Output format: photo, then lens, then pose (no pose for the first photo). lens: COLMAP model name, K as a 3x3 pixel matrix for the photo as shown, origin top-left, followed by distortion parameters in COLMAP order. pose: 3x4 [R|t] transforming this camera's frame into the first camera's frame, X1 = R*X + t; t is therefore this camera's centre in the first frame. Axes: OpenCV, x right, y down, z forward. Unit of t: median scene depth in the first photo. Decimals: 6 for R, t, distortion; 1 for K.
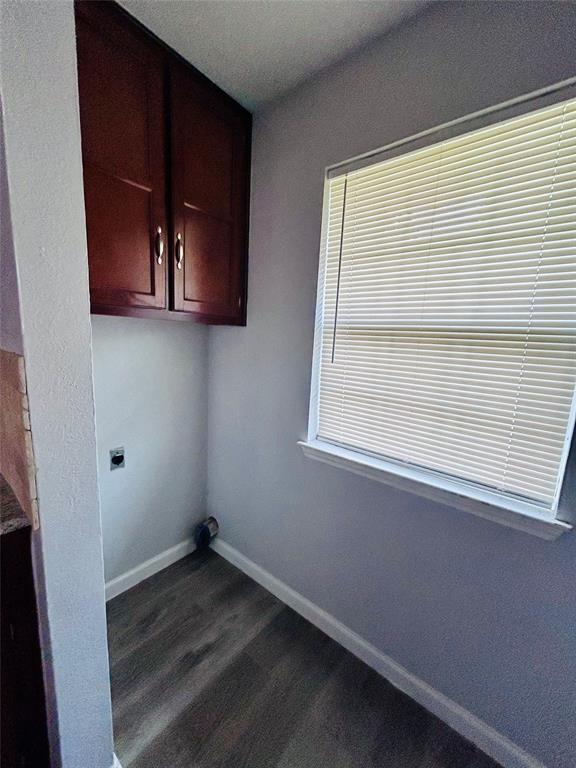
lens RADIAL K [[307.6, 0, 288.0], [0, 307.6, 384.0], [0, 0, 1]] dist [0.000193, 0.000091]
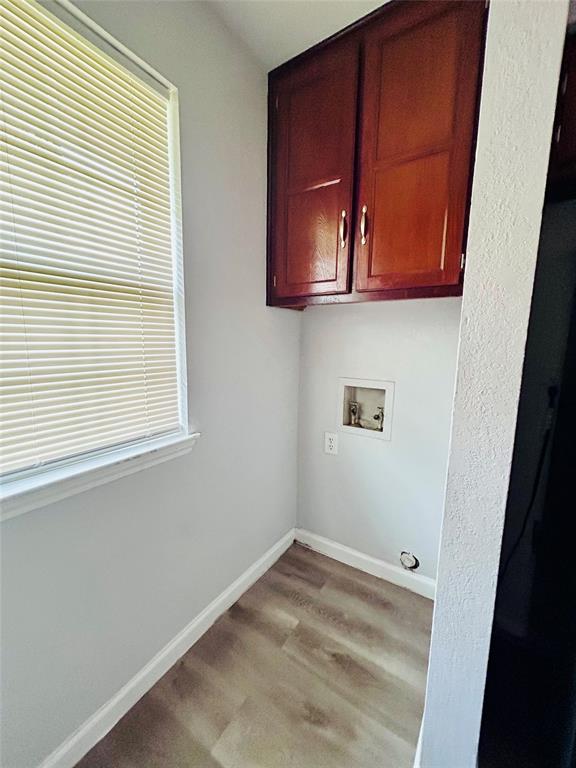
lens RADIAL K [[307.6, 0, 288.0], [0, 307.6, 384.0], [0, 0, 1]] dist [0.000193, 0.000091]
pose [[-0.108604, -0.206142, 0.972477, -0.370671], [0.115603, 0.969007, 0.218317, -0.010946], [-0.987340, 0.136131, -0.081408, 0.580148]]
